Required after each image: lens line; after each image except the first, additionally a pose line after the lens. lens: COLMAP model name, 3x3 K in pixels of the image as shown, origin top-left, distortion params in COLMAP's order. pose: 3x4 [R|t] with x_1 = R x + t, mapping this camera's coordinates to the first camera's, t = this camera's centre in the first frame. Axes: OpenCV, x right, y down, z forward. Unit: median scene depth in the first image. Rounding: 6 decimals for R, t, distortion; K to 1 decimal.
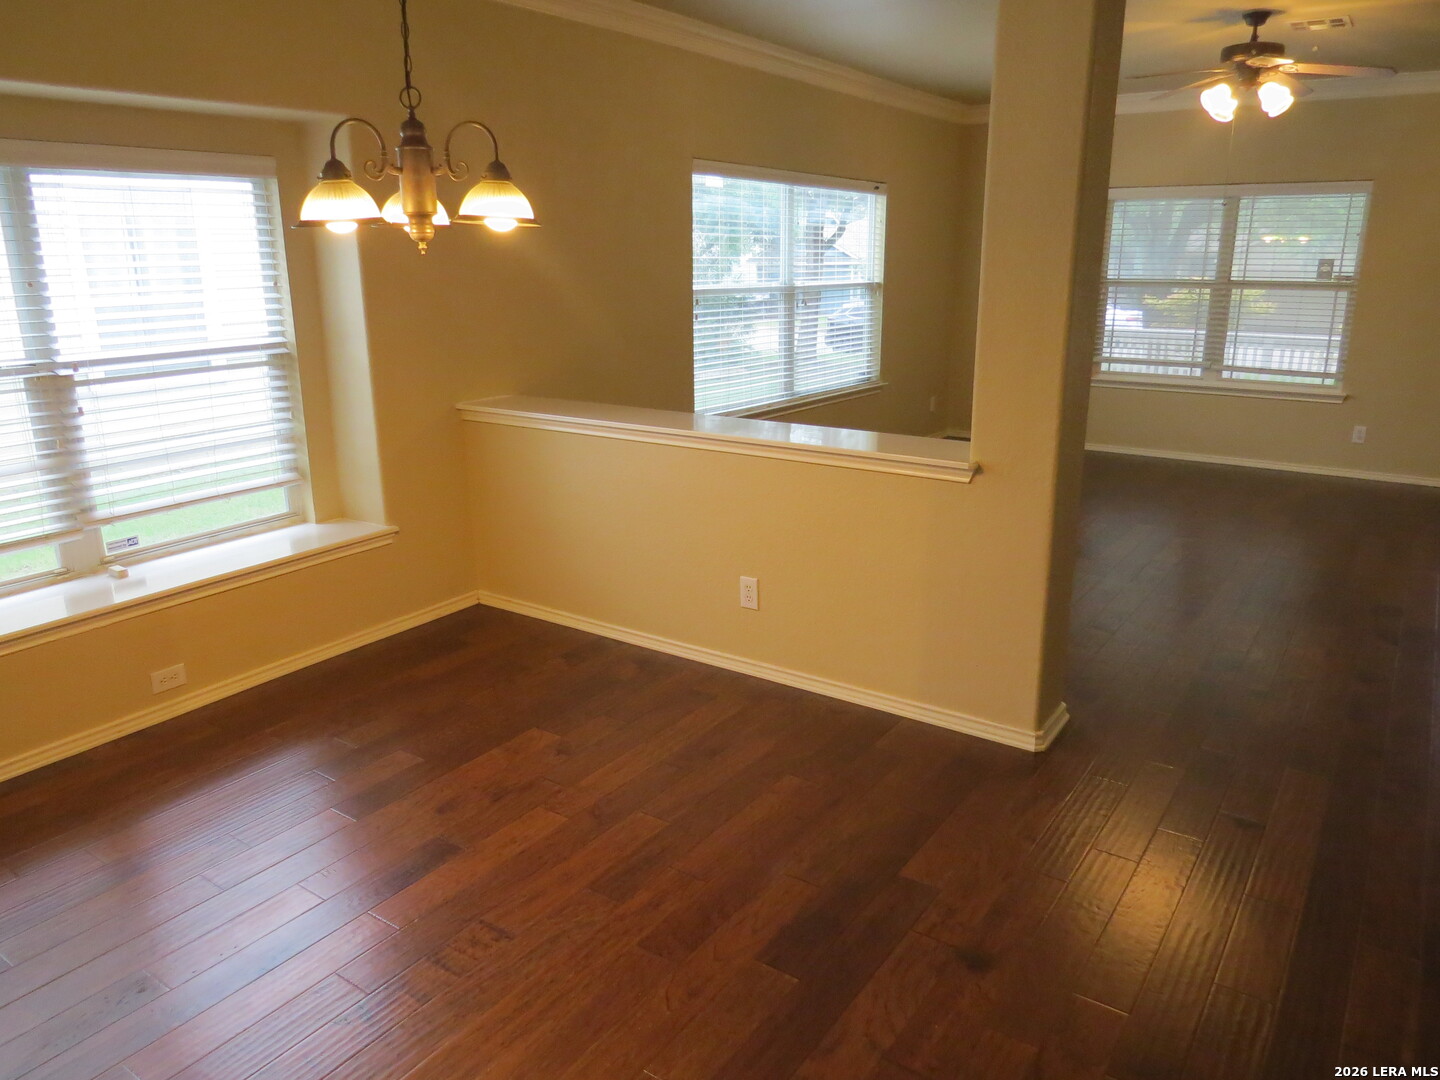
lens RADIAL K [[1020.8, 0, 713.0], [0, 1020.8, 530.3], [0, 0, 1]] dist [-0.031339, 0.010584]
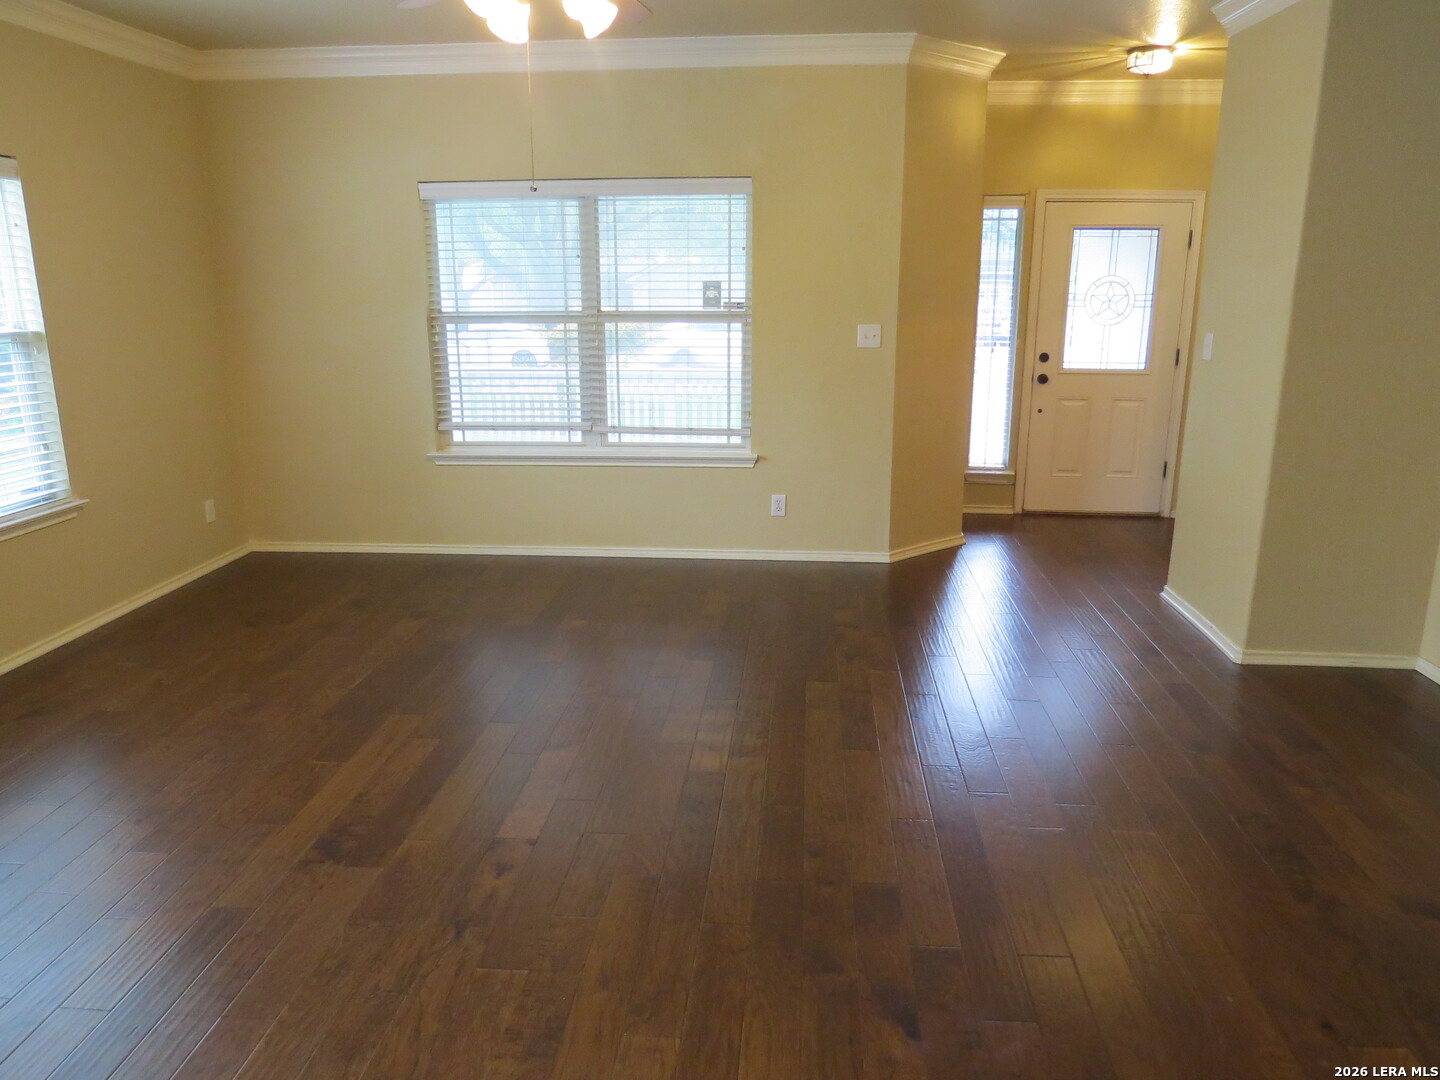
lens RADIAL K [[1020.8, 0, 714.7], [0, 1020.8, 545.8], [0, 0, 1]] dist [-0.031339, 0.010584]
pose [[0.865721, -0.129520, 0.483478, 0.203626], [0.132815, 0.990757, 0.027596, -0.087838], [-0.482583, 0.040323, 0.874921, 0.320323]]
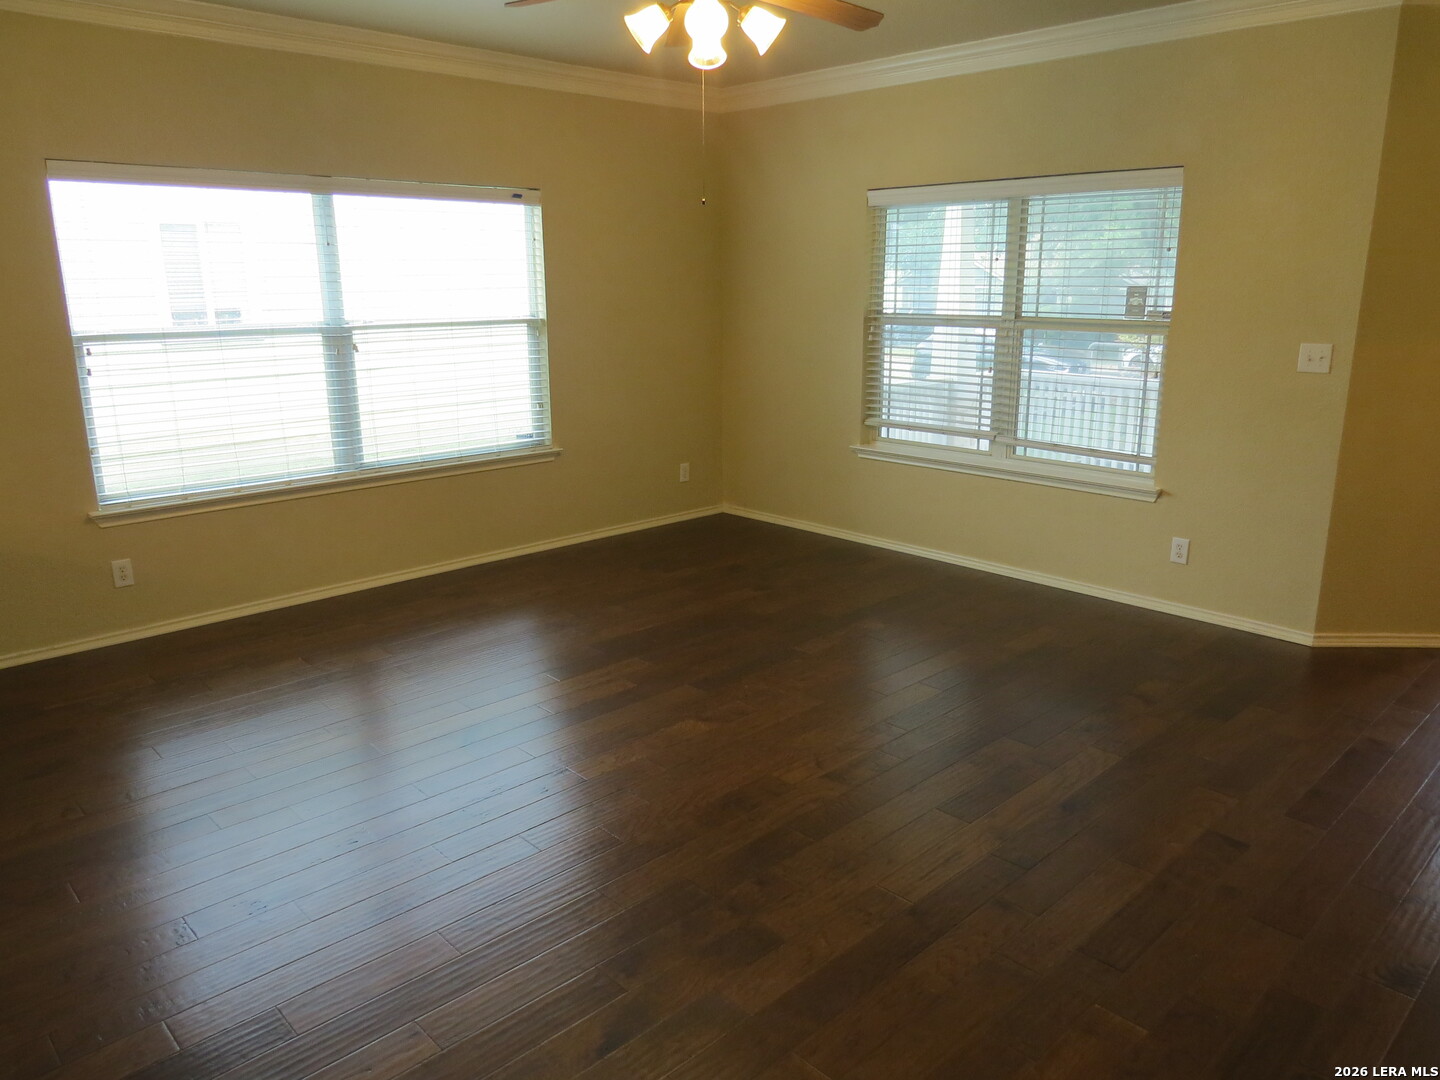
lens RADIAL K [[1020.8, 0, 725.4], [0, 1020.8, 540.4], [0, 0, 1]] dist [-0.031339, 0.010584]
pose [[0.979542, 0.048701, -0.195259, 0.456159], [-0.051087, 0.998668, -0.007201, -0.077688], [0.194648, 0.017029, 0.980725, 0.275286]]
